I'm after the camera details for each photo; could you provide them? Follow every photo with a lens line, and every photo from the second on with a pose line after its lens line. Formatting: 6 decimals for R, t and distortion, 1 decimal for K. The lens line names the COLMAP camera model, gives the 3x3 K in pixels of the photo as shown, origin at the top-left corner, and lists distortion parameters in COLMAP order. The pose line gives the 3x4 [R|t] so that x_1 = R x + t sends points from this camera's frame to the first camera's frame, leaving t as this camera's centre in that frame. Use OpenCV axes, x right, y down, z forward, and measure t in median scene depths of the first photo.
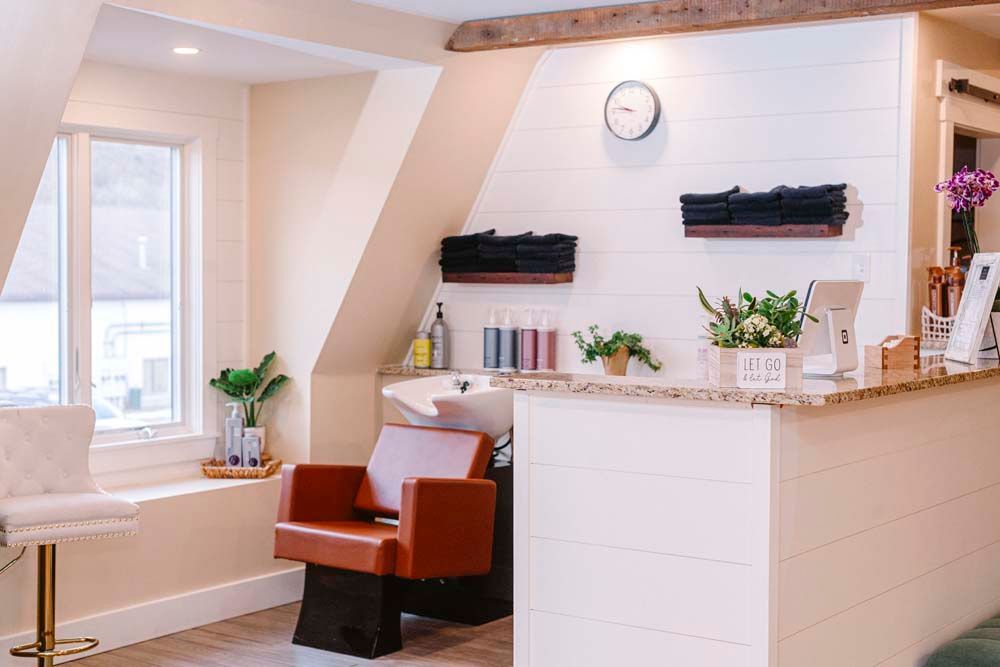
lens RADIAL K [[1493.7, 0, 504.3], [0, 1493.7, 357.4], [0, 0, 1]] dist [-0.006286, 0.098166]
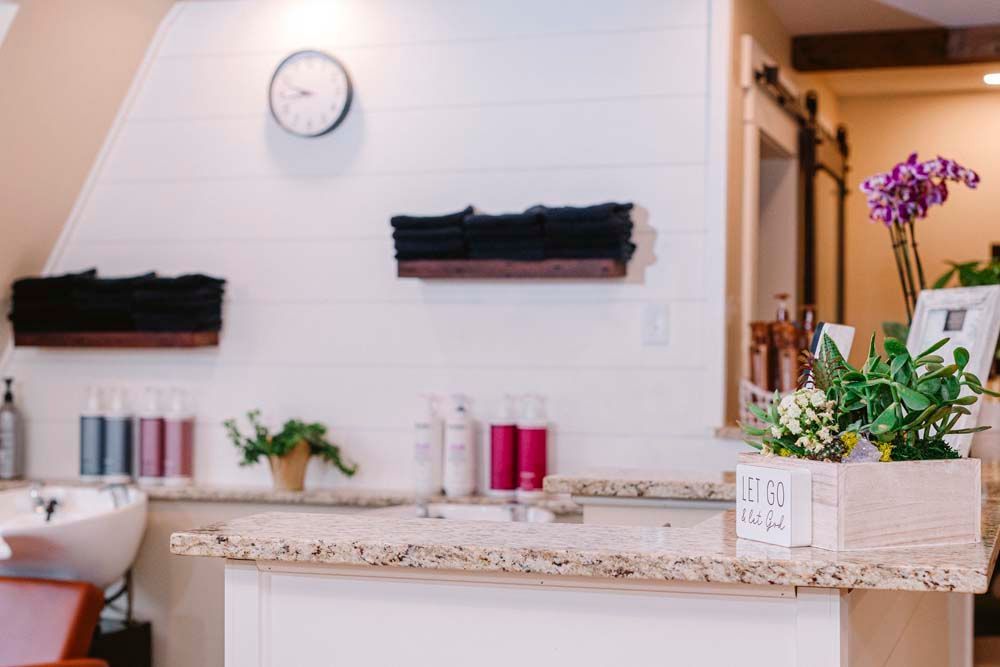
lens RADIAL K [[1493.7, 0, 504.3], [0, 1493.7, 357.4], [0, 0, 1]] dist [-0.006286, 0.098166]
pose [[0.957145, -0.001717, 0.289604, -0.027049], [0.017170, 0.998560, -0.050828, -0.009313], [-0.289099, 0.053622, 0.955796, 0.330335]]
